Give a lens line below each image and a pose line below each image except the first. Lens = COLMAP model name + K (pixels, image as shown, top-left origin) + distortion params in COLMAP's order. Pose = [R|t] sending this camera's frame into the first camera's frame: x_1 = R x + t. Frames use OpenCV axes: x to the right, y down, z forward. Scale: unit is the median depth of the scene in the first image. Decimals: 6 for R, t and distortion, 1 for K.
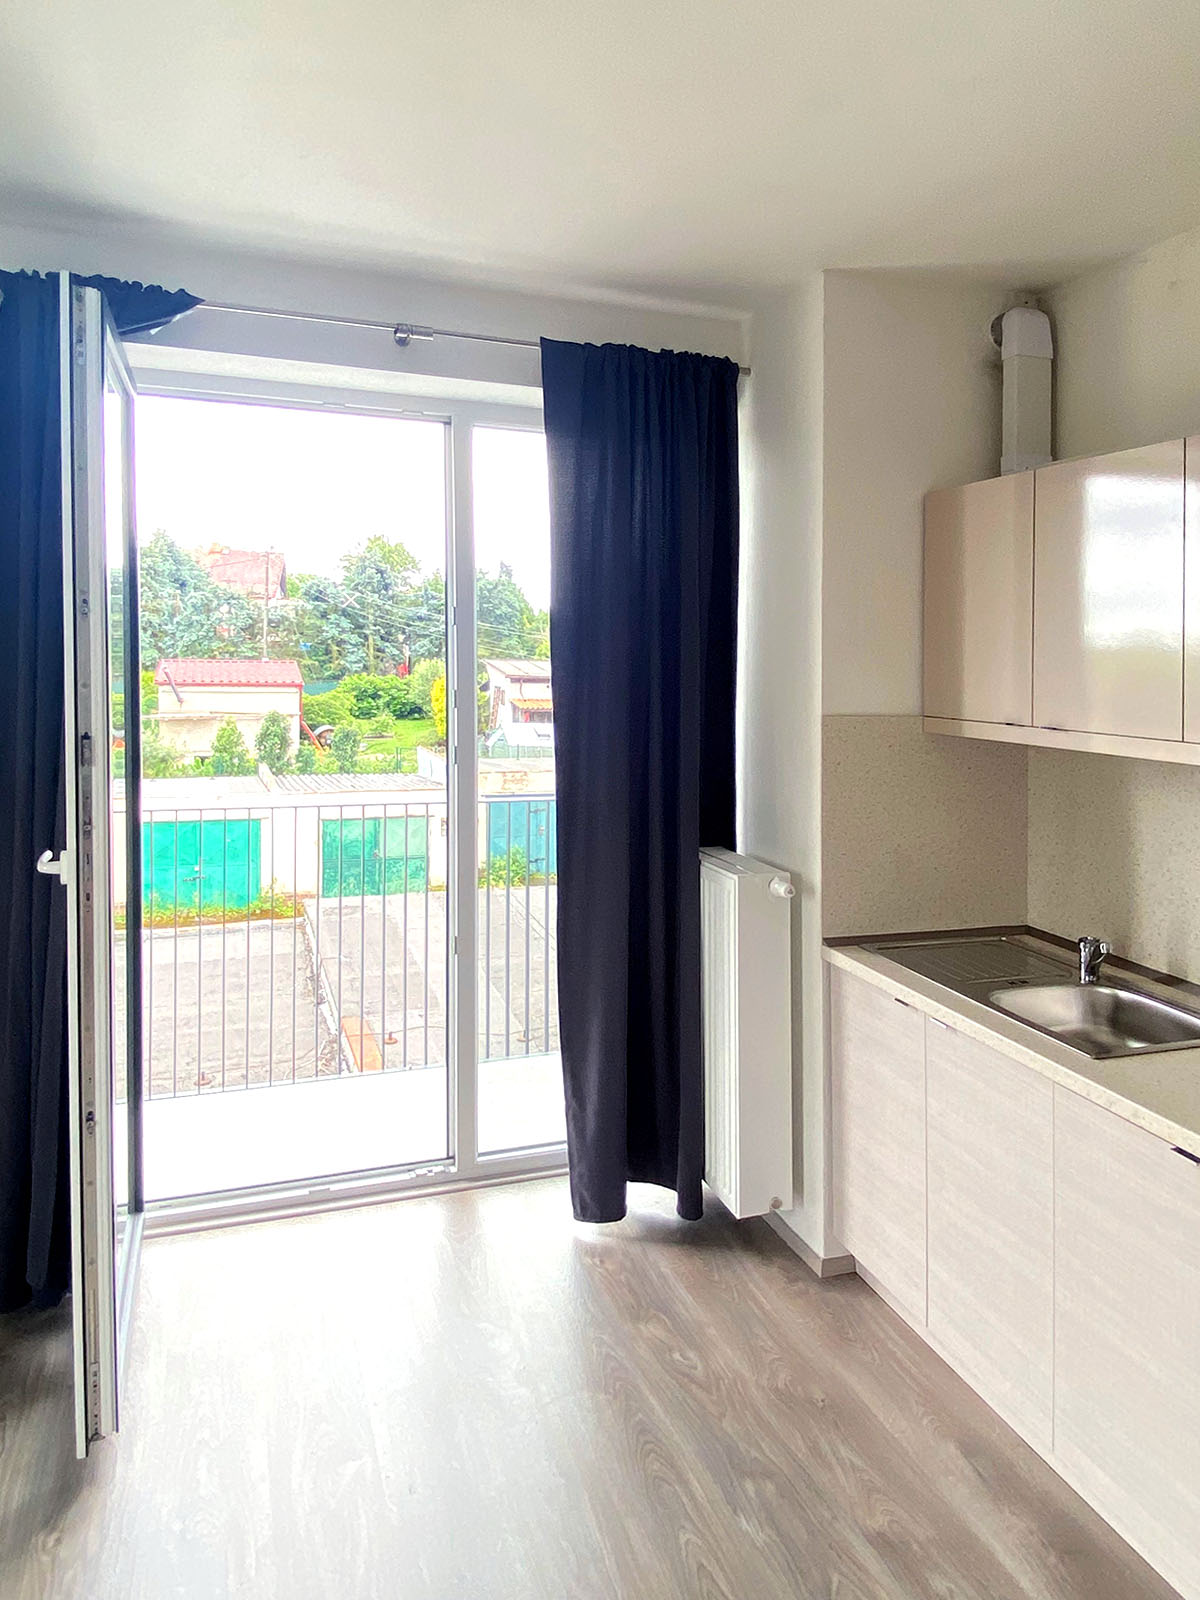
lens RADIAL K [[1029.4, 0, 600.0], [0, 1029.4, 800.0], [0, 0, 1]] dist [-0.044260, -0.001867]
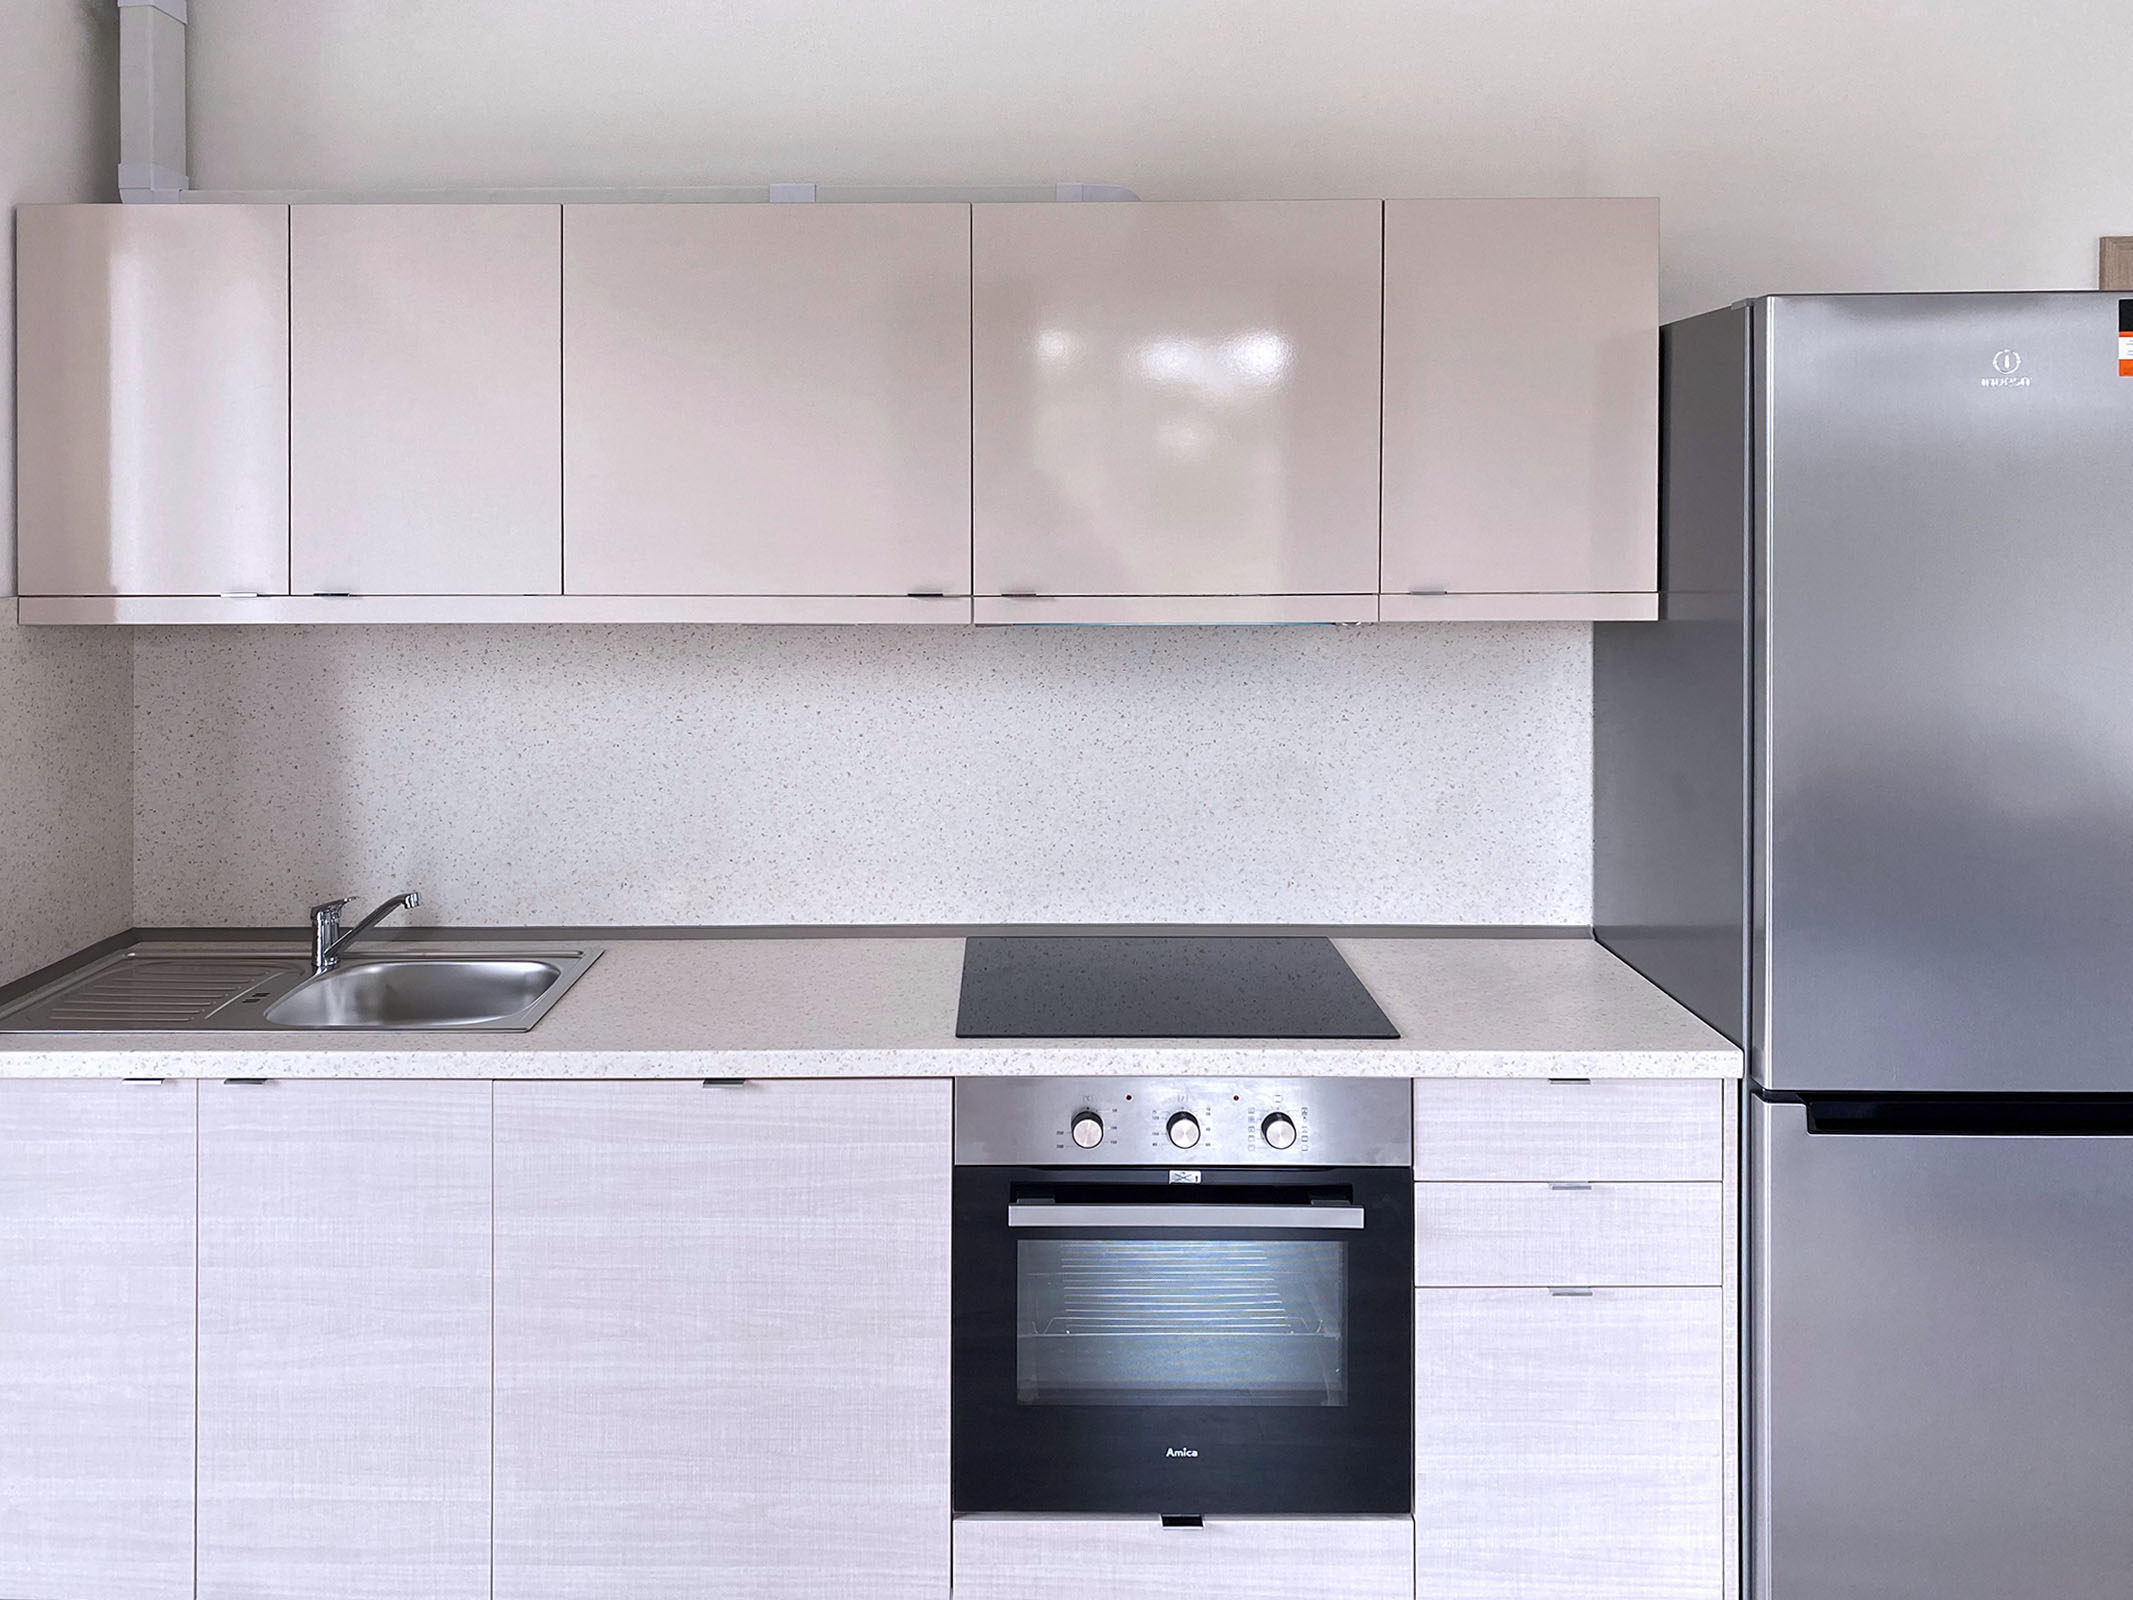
lens RADIAL K [[1621.0, 0, 1066.5], [0, 1621.0, 800.0], [0, 0, 1]] dist [0.002705, -0.004633]
pose [[0.333547, -0.187312, 0.923937, -0.364972], [0.133087, 0.979603, 0.150552, -0.031363], [-0.933292, 0.072748, 0.351673, 0.163606]]
